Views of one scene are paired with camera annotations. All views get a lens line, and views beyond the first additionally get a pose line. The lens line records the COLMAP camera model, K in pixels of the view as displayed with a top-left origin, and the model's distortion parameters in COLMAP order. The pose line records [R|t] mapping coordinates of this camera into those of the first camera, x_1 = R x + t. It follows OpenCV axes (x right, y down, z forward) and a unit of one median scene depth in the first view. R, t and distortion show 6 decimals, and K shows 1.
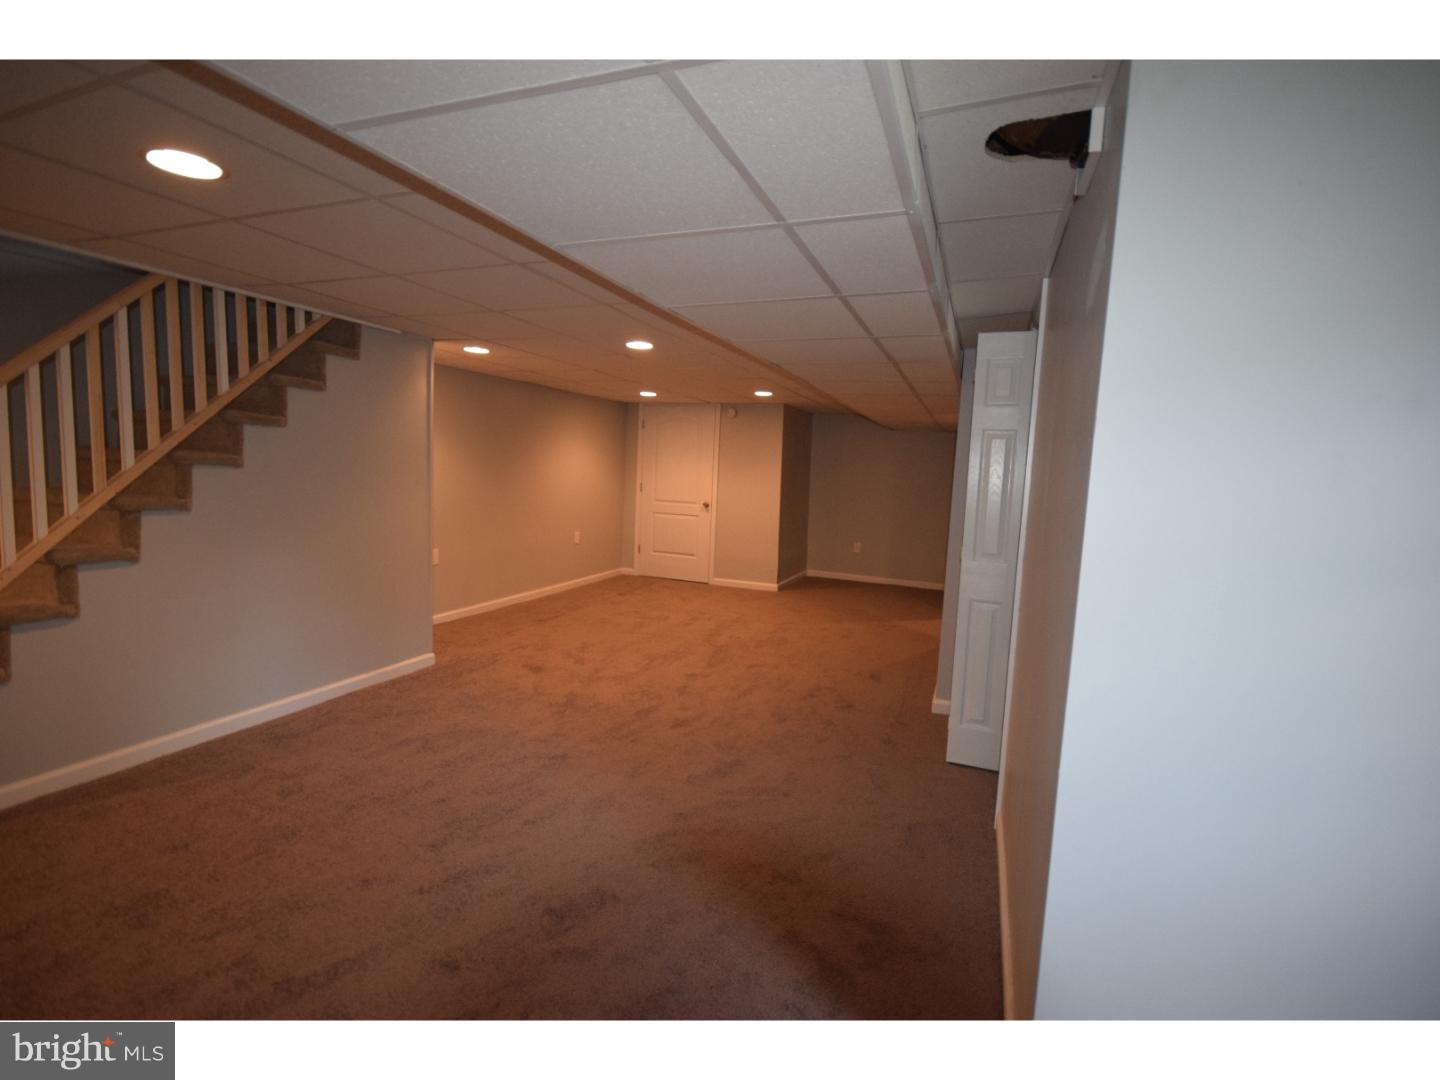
lens RADIAL K [[674.7, 0, 720.0], [0, 674.7, 540.0], [0, 0, 1]] dist [0.021192, 0.000120]
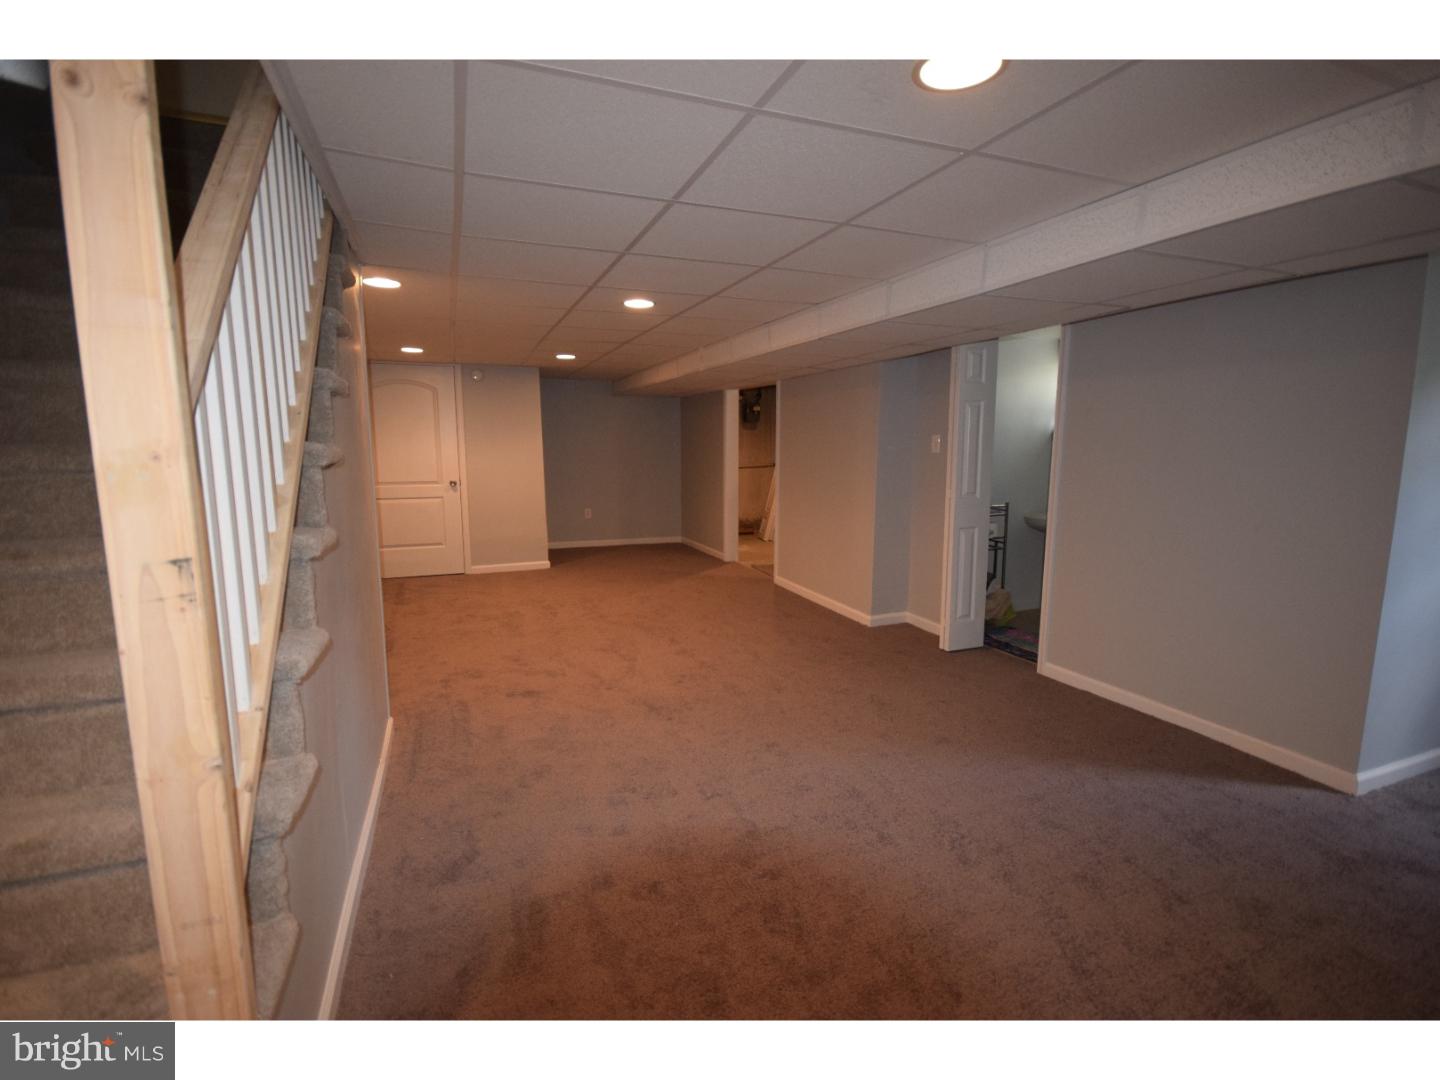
lens RADIAL K [[669.8, 0, 726.0], [0, 669.8, 529.0], [0, 0, 1]] dist [-0.000833, 0.000741]
pose [[0.716417, -0.128098, 0.685812, -0.572973], [0.098478, 0.991725, 0.082365, -0.047996], [-0.690688, 0.008529, 0.723103, 0.216920]]
